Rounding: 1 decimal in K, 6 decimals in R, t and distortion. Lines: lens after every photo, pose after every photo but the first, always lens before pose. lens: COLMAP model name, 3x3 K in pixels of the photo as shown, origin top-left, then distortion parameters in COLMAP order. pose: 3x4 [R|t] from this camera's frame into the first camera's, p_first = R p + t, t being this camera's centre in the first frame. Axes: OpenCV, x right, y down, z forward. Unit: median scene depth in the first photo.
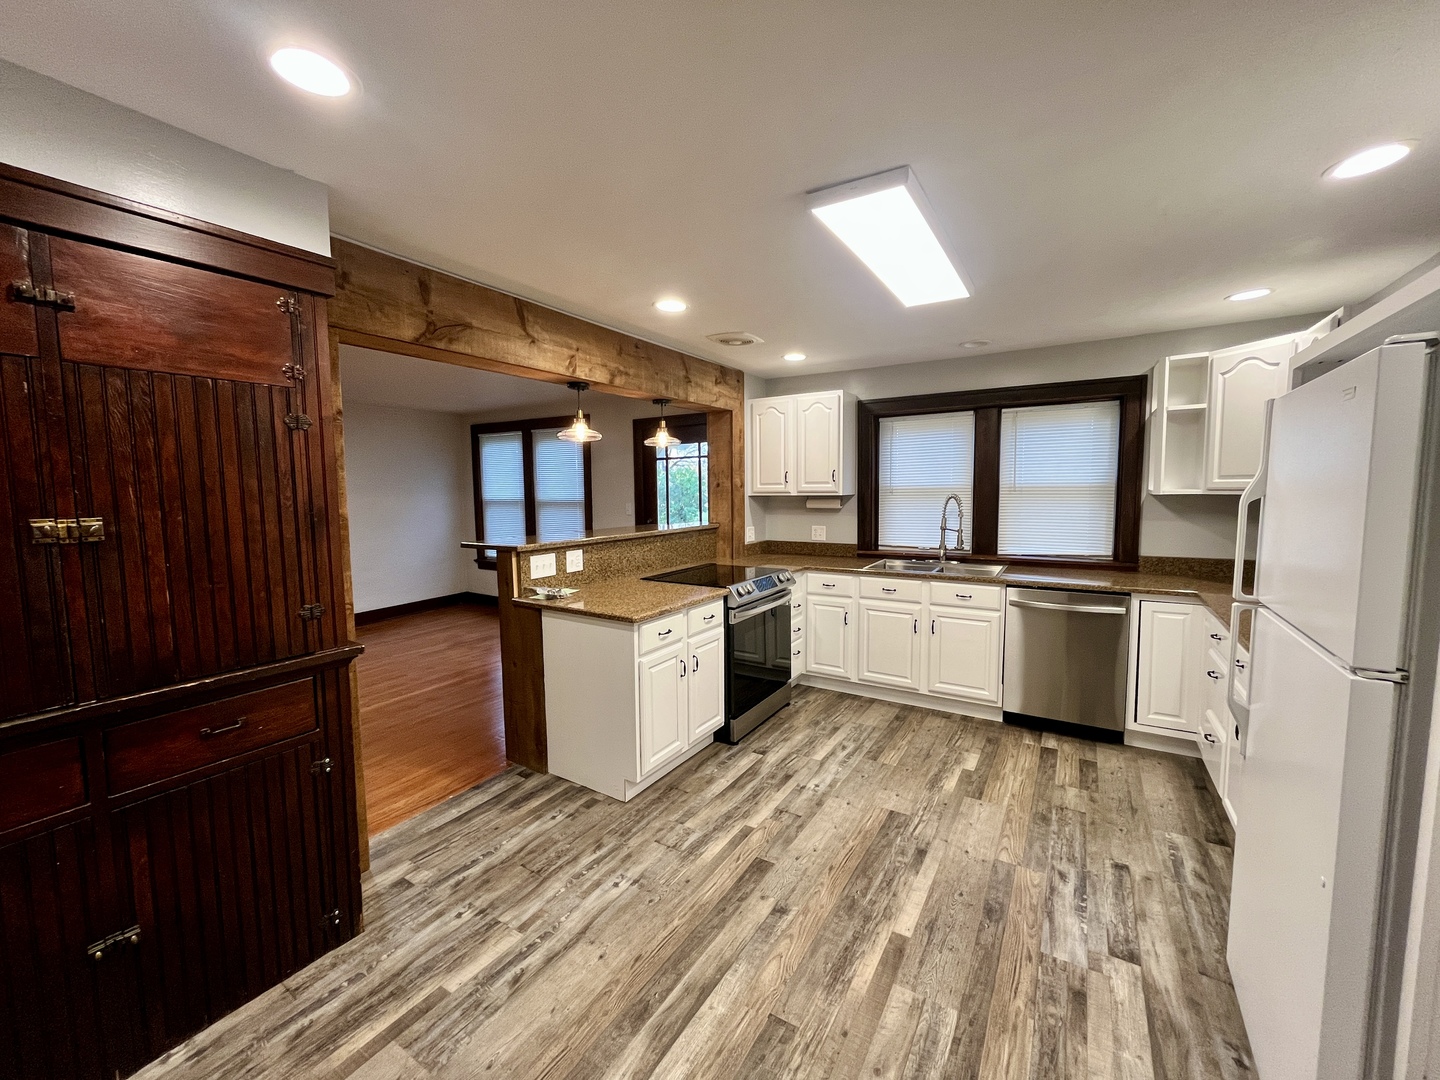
lens RADIAL K [[578.8, 0, 716.7], [0, 578.8, 534.5], [0, 0, 1]] dist [-0.002259, -0.000211]
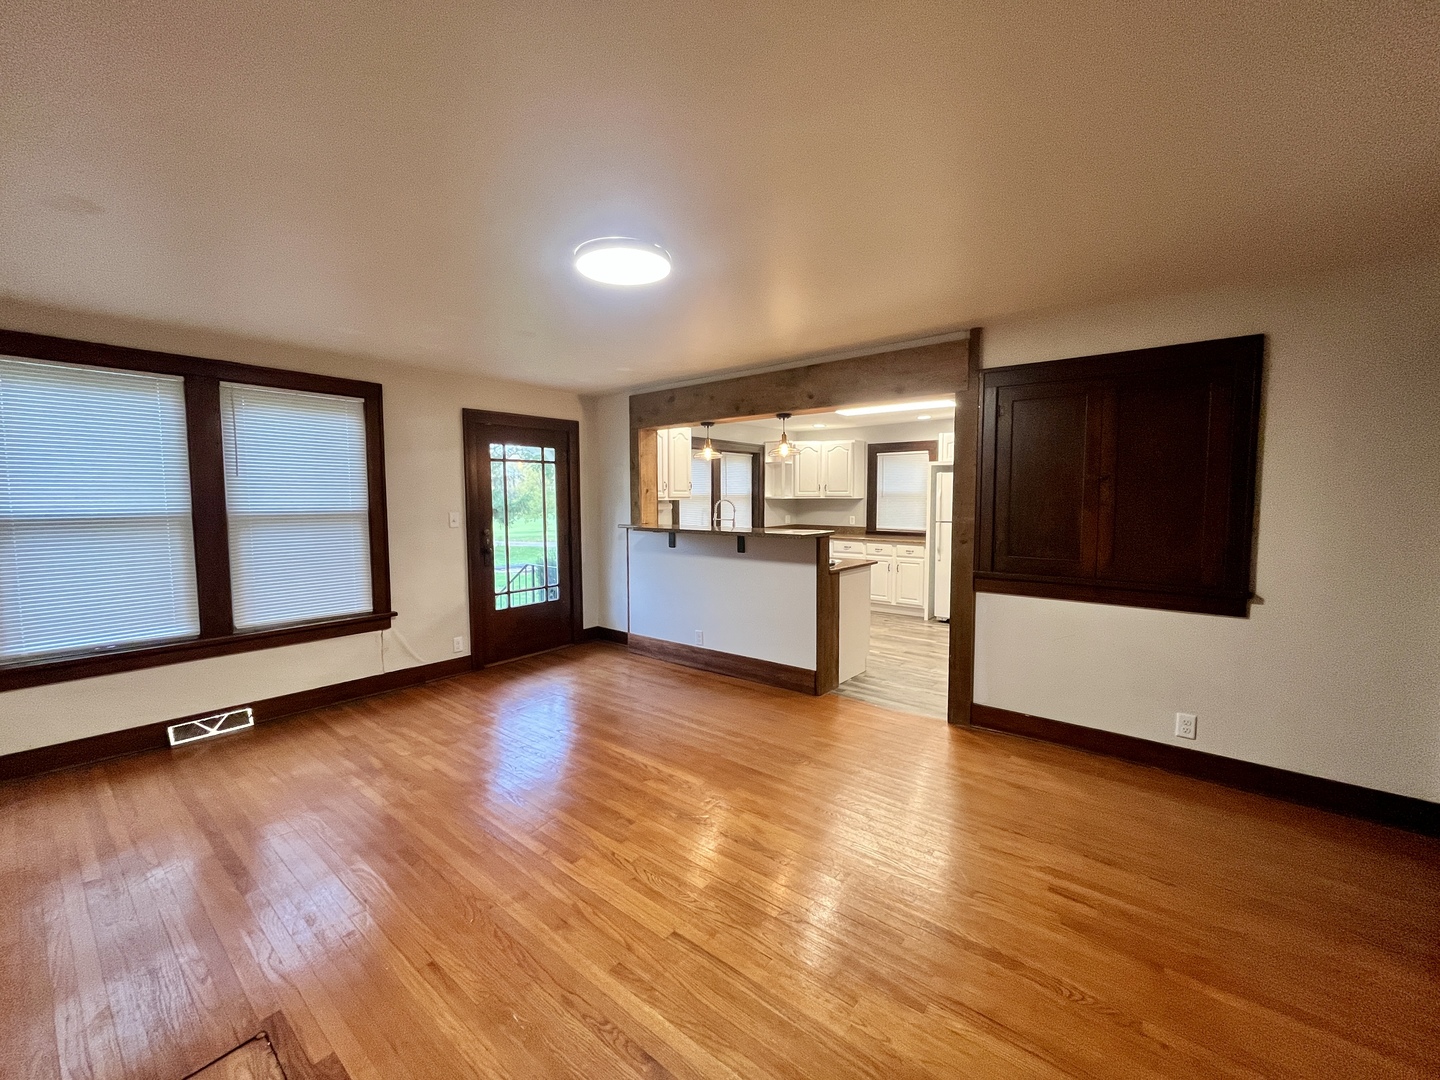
lens RADIAL K [[578.8, 0, 716.7], [0, 578.8, 534.5], [0, 0, 1]] dist [-0.002259, -0.000211]
pose [[0.119291, -0.058723, 0.991121, -2.428150], [0.081767, 0.995439, 0.049138, -0.091744], [-0.989487, 0.075179, 0.123548, 1.505196]]
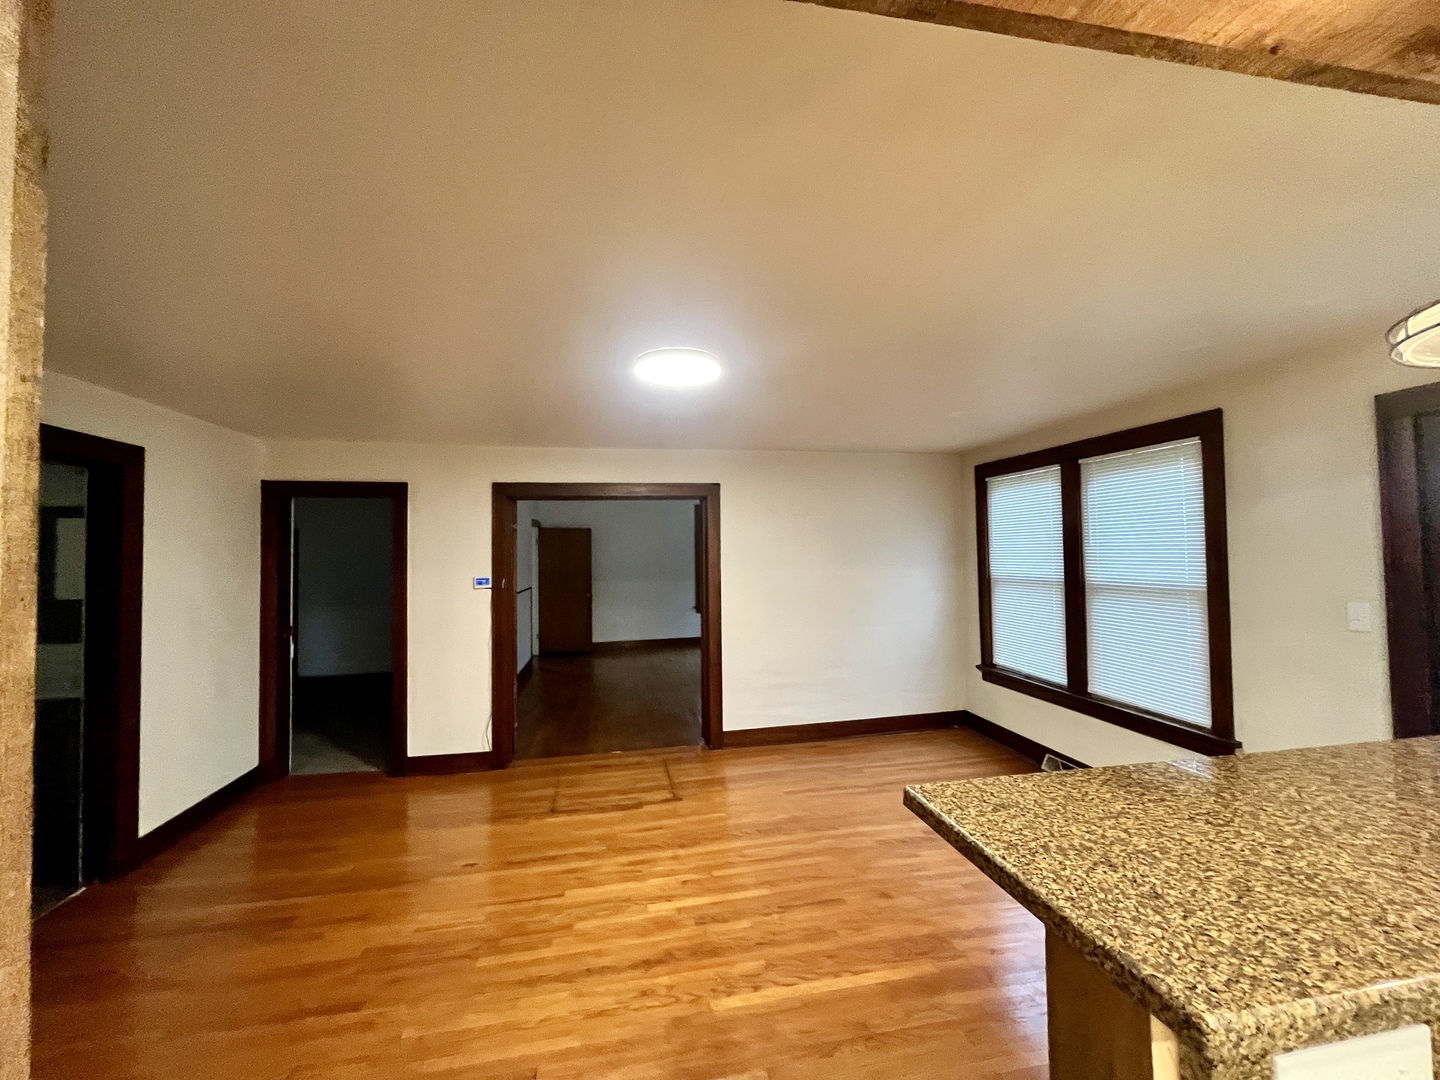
lens RADIAL K [[578.8, 0, 716.7], [0, 578.8, 534.5], [0, 0, 1]] dist [-0.002259, -0.000211]
pose [[0.677829, -0.021601, -0.734902, -0.432515], [-0.054033, 0.995402, -0.079094, -0.124781], [0.733232, 0.093321, 0.673545, 1.065829]]
